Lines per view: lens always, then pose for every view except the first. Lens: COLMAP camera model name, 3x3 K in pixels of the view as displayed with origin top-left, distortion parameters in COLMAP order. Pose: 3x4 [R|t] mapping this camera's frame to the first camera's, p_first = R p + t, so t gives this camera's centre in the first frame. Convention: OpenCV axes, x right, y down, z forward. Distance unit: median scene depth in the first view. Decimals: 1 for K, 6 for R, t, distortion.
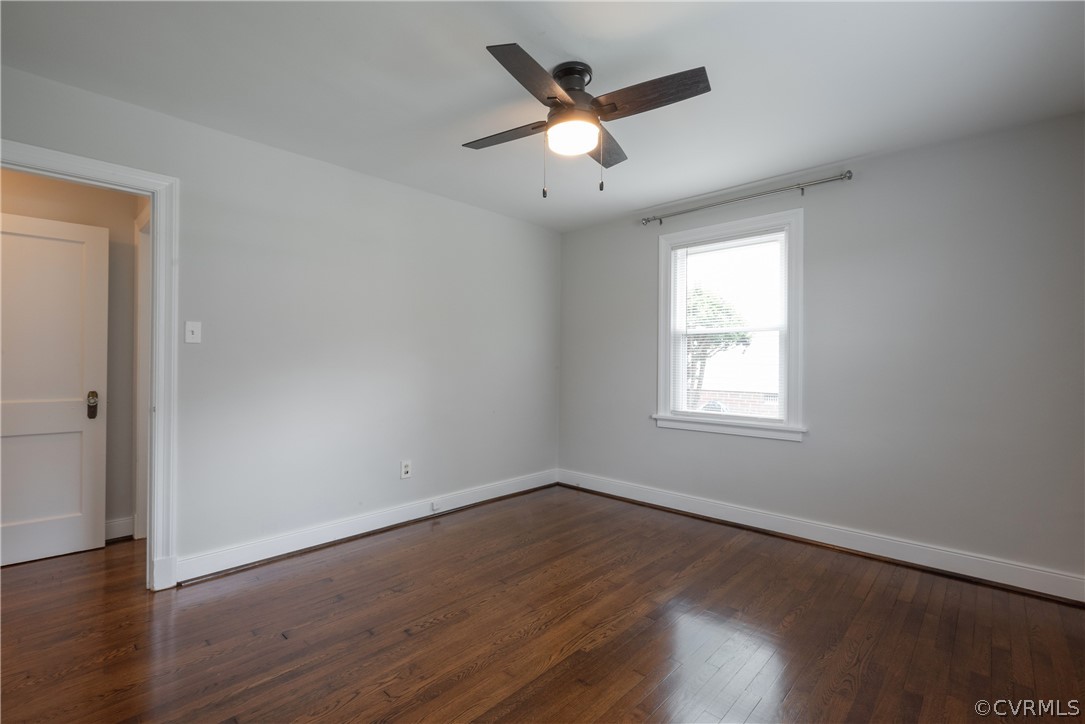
lens RADIAL K [[485.3, 0, 539.1], [0, 485.3, 359.5], [0, 0, 1]] dist [-0.012253, 0.000774]
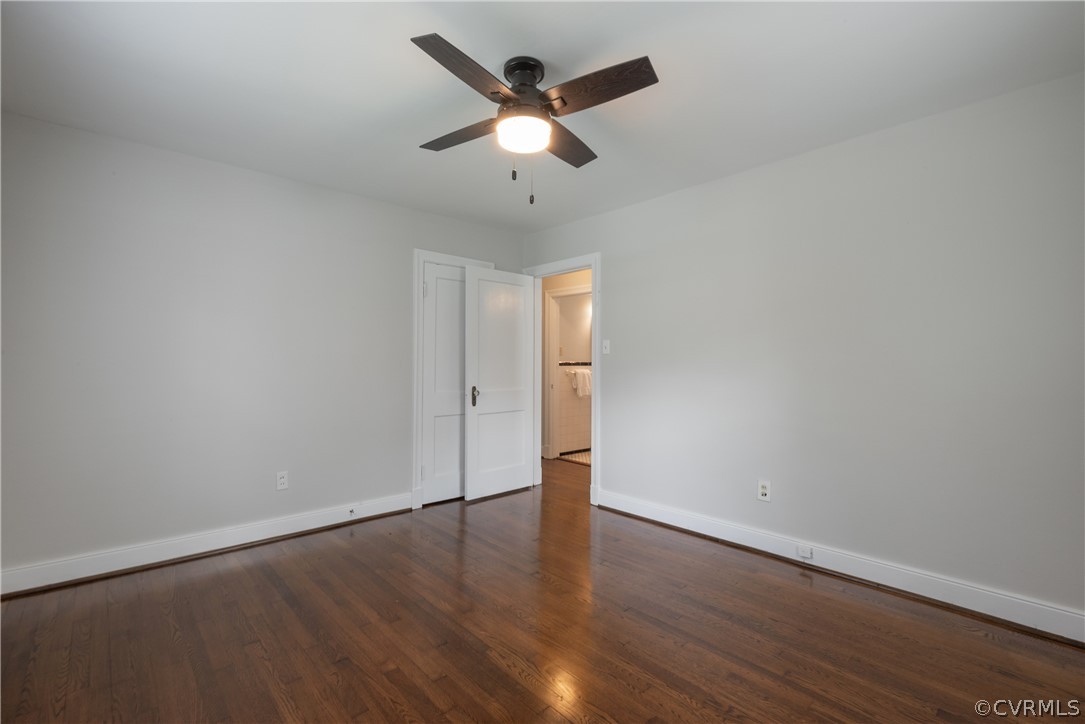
lens RADIAL K [[485.3, 0, 545.9], [0, 485.3, 360.2], [0, 0, 1]] dist [-0.012253, 0.000774]
pose [[-0.078840, -0.016156, -0.996756, 0.786327], [-0.001385, 0.999869, -0.016097, 0.010032], [0.996886, 0.000111, -0.078852, 0.859503]]
